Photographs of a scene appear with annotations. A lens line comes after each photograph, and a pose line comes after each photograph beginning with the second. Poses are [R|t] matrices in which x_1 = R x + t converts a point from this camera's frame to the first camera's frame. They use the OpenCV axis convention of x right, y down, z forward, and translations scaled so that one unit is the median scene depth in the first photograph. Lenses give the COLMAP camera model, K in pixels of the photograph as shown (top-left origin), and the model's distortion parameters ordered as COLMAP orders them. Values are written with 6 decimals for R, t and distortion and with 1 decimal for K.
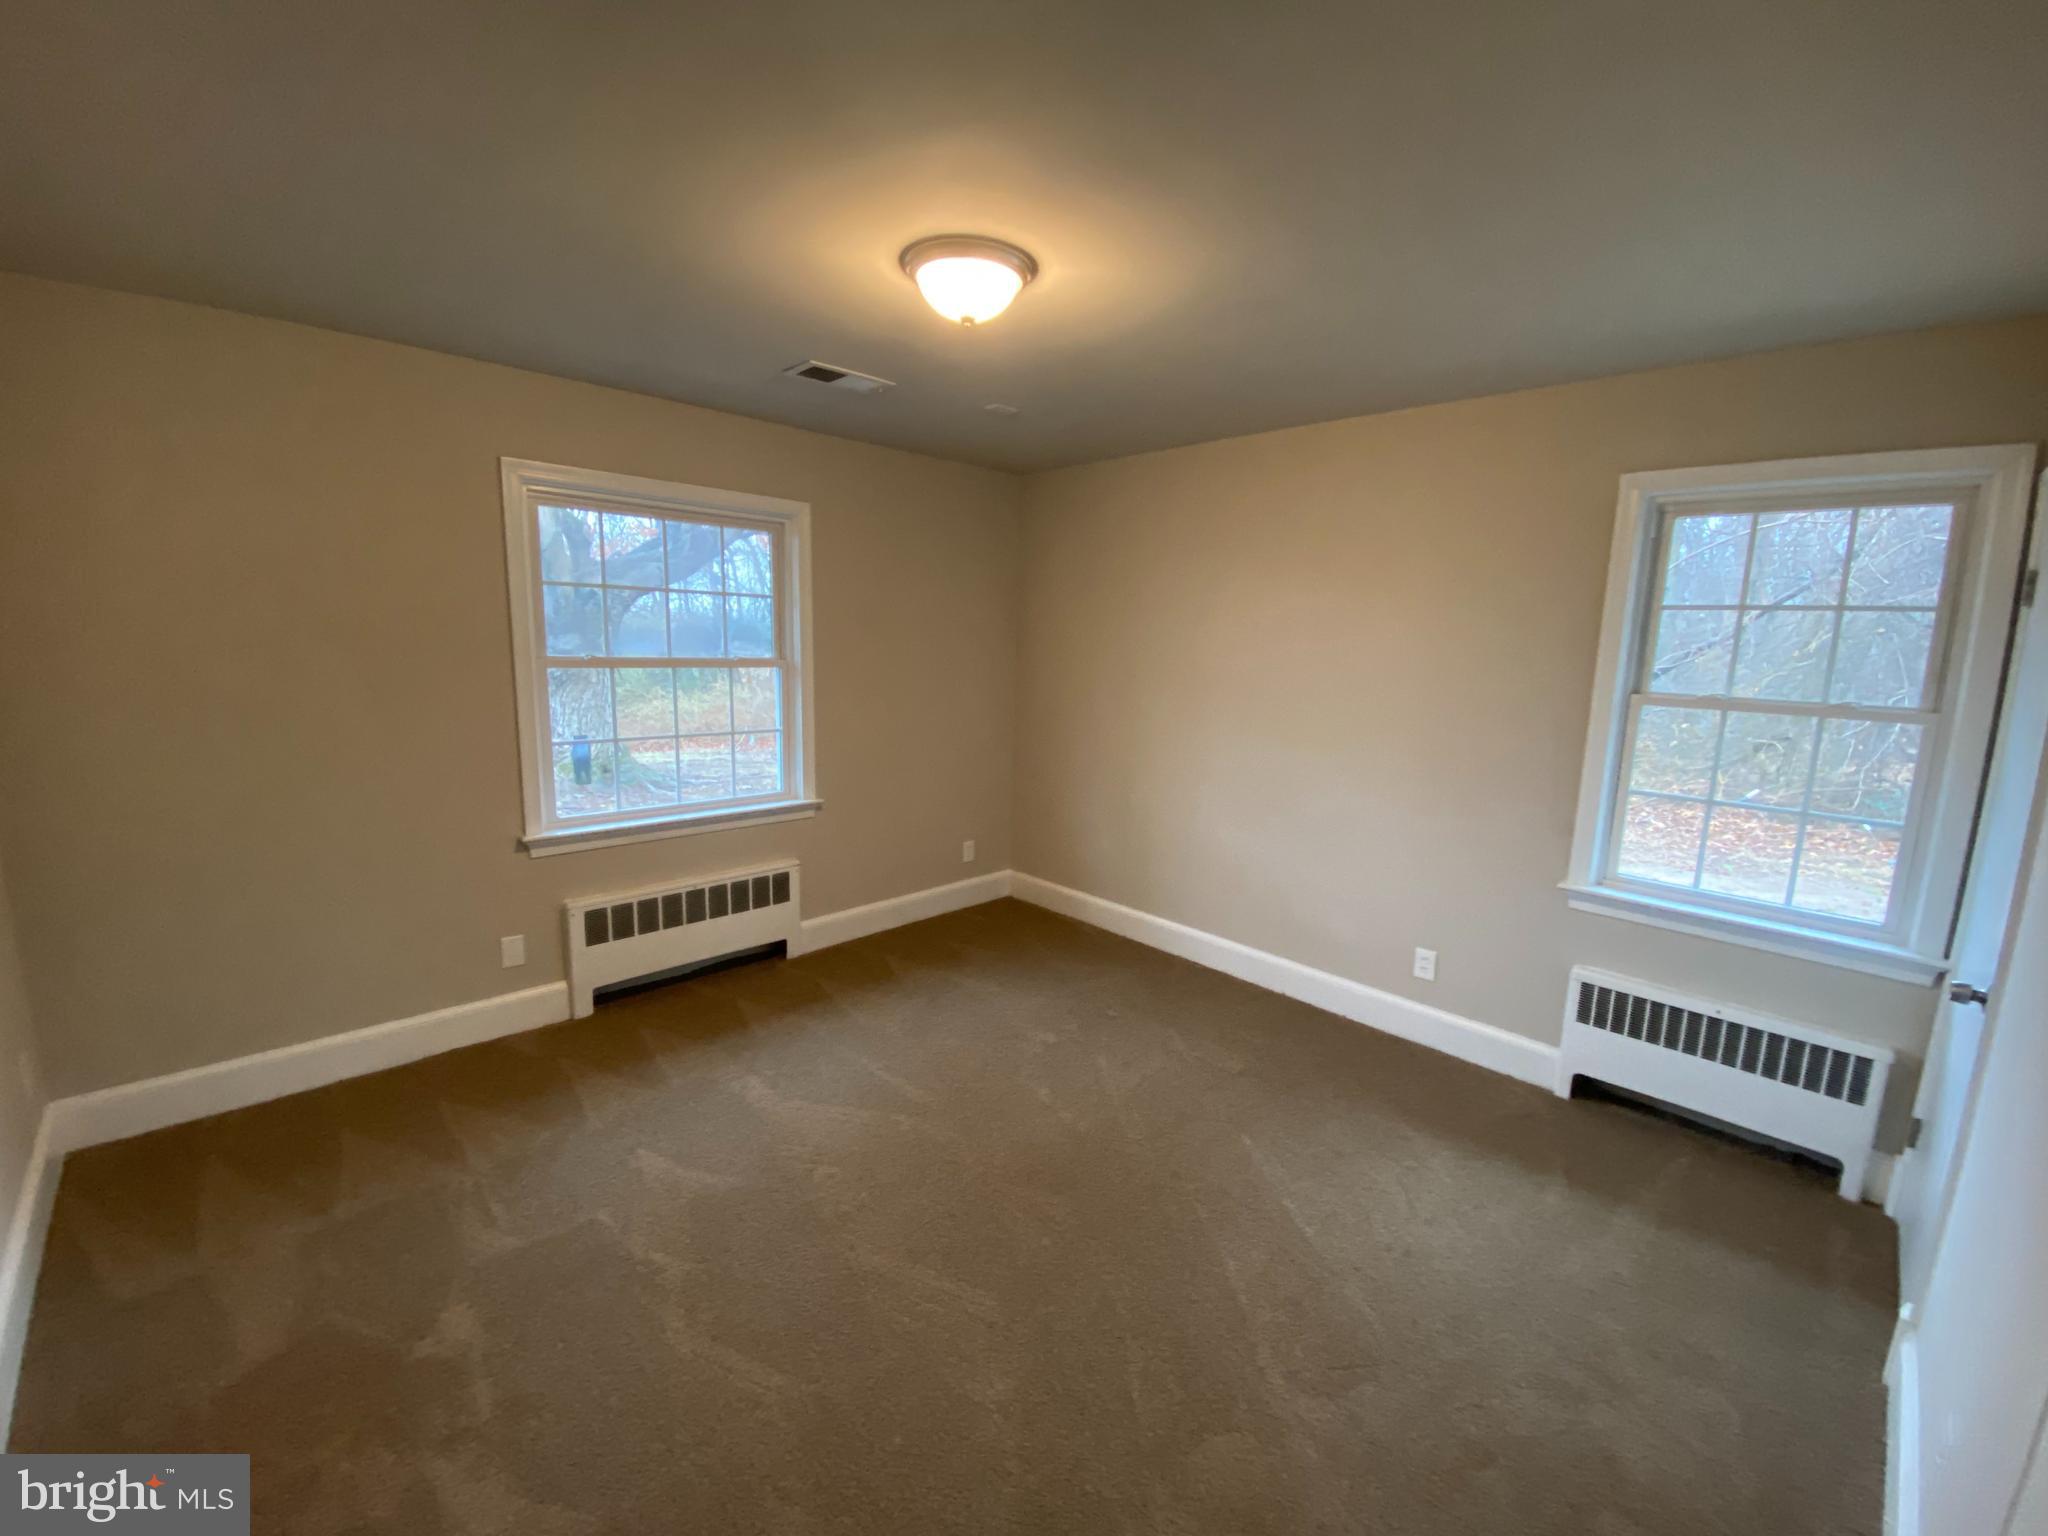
lens RADIAL K [[841.4, 0, 1003.3], [0, 841.4, 768.9], [0, 0, 1]] dist [0.048326, -0.045359]
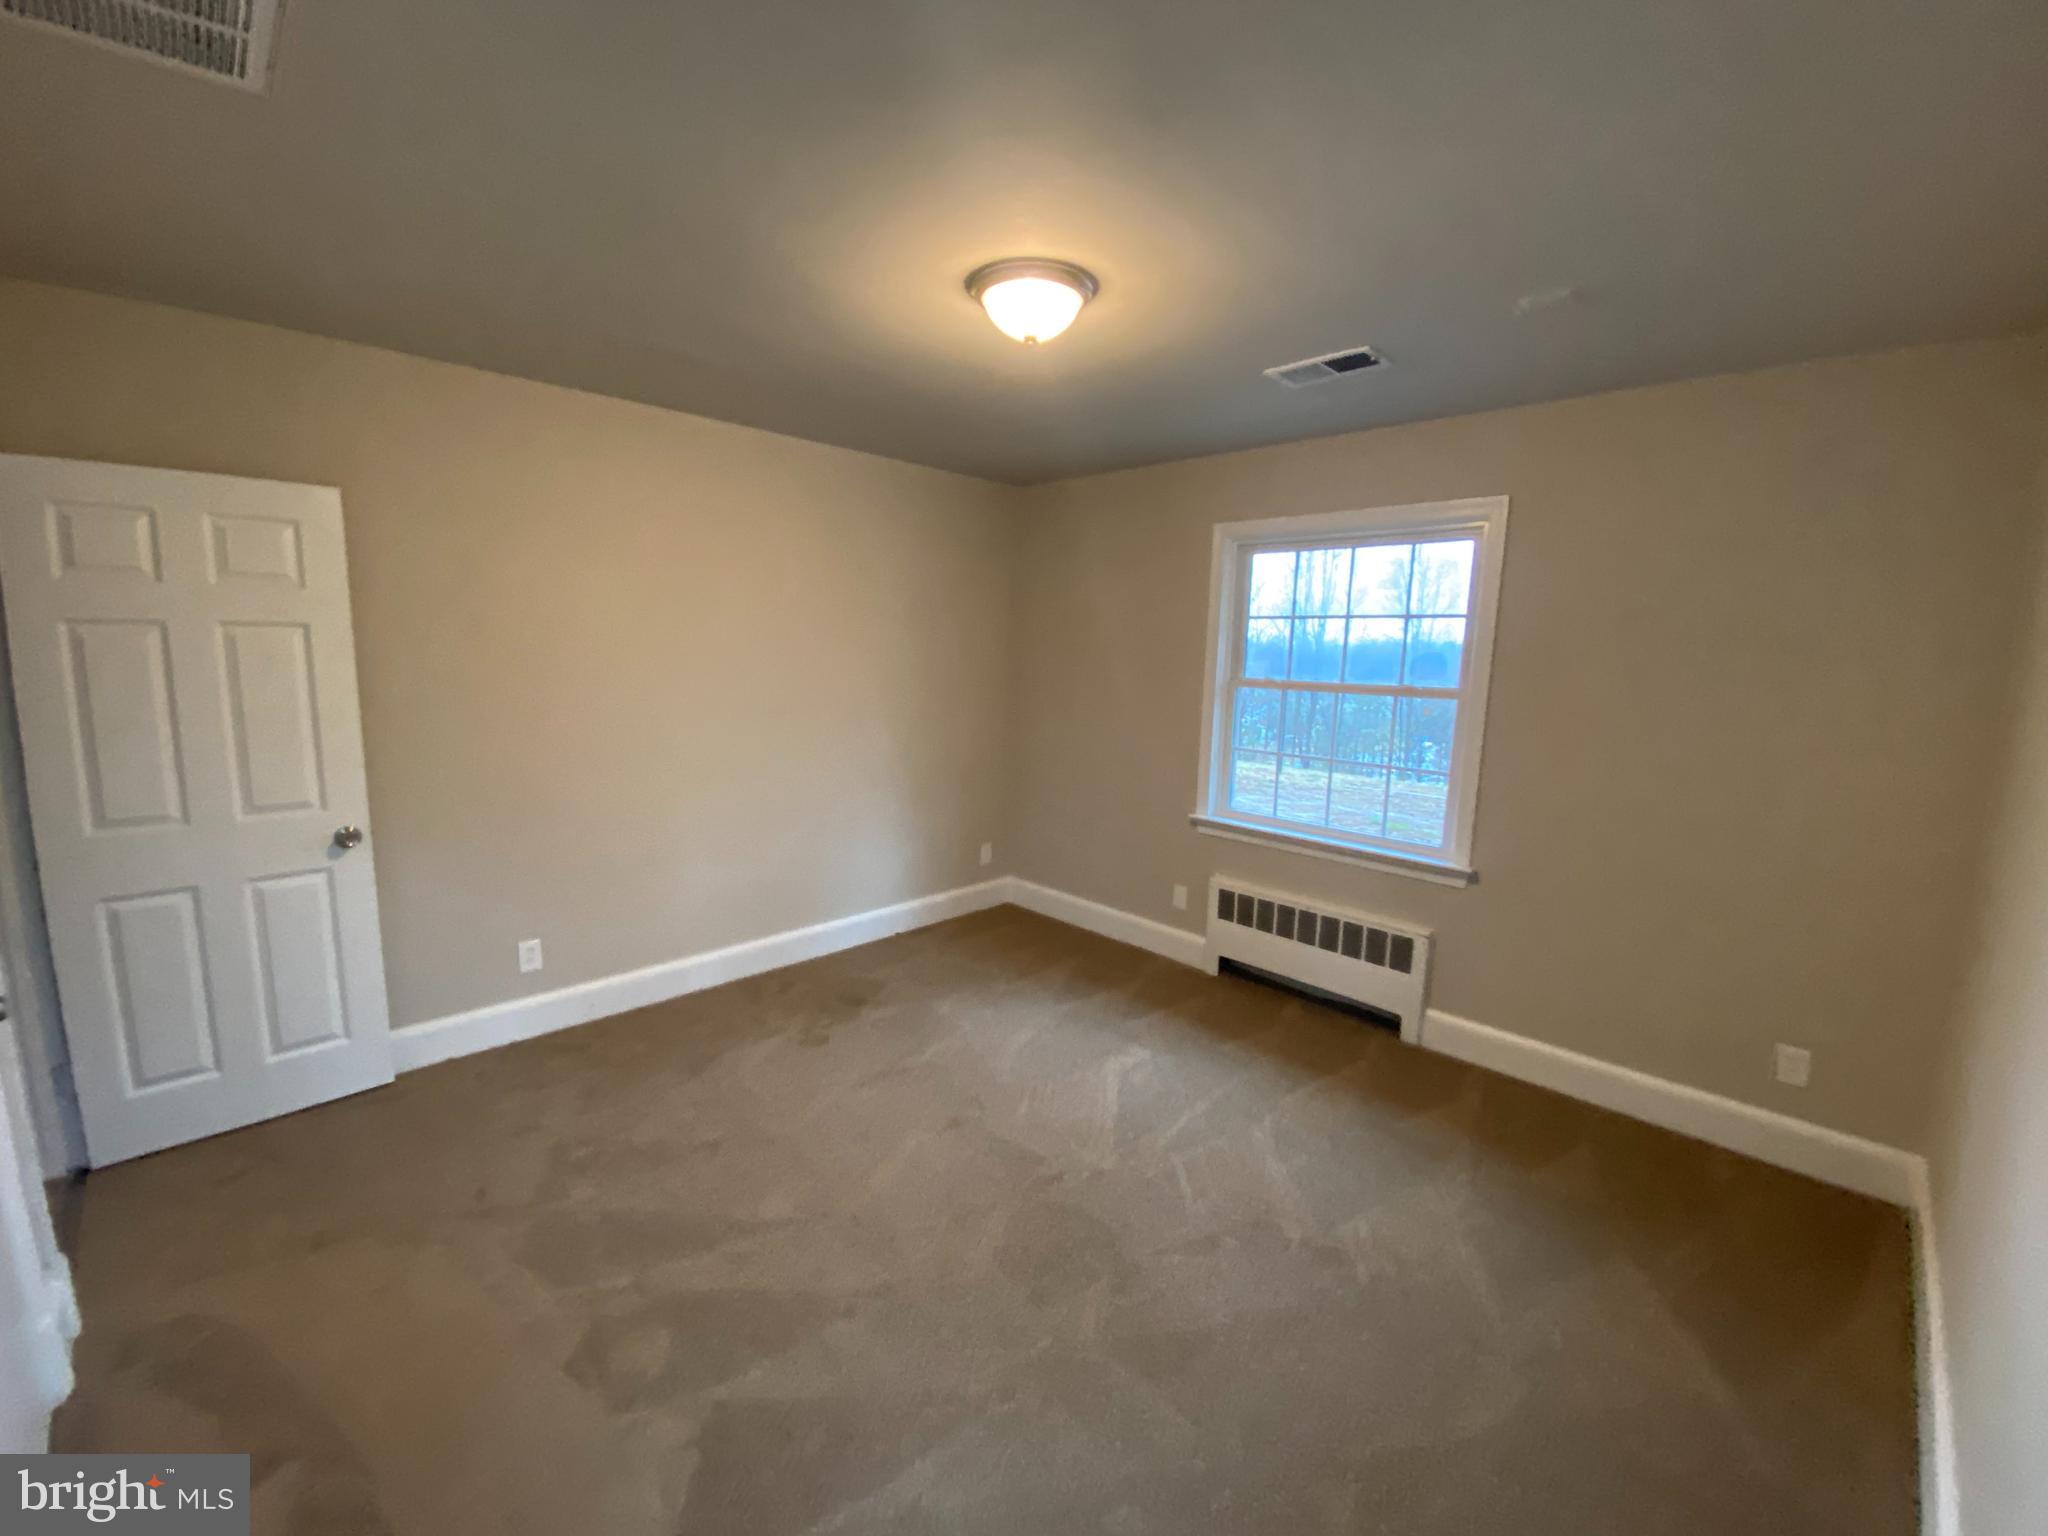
lens RADIAL K [[825.0, 0, 1024.0], [0, 825.0, 768.0], [0, 0, 1]] dist [0.025006, -0.022766]
pose [[0.020531, 0.119569, -0.992614, 0.645309], [-0.190140, 0.975170, 0.113535, -0.078049], [0.981542, 0.186404, 0.042756, 0.656658]]
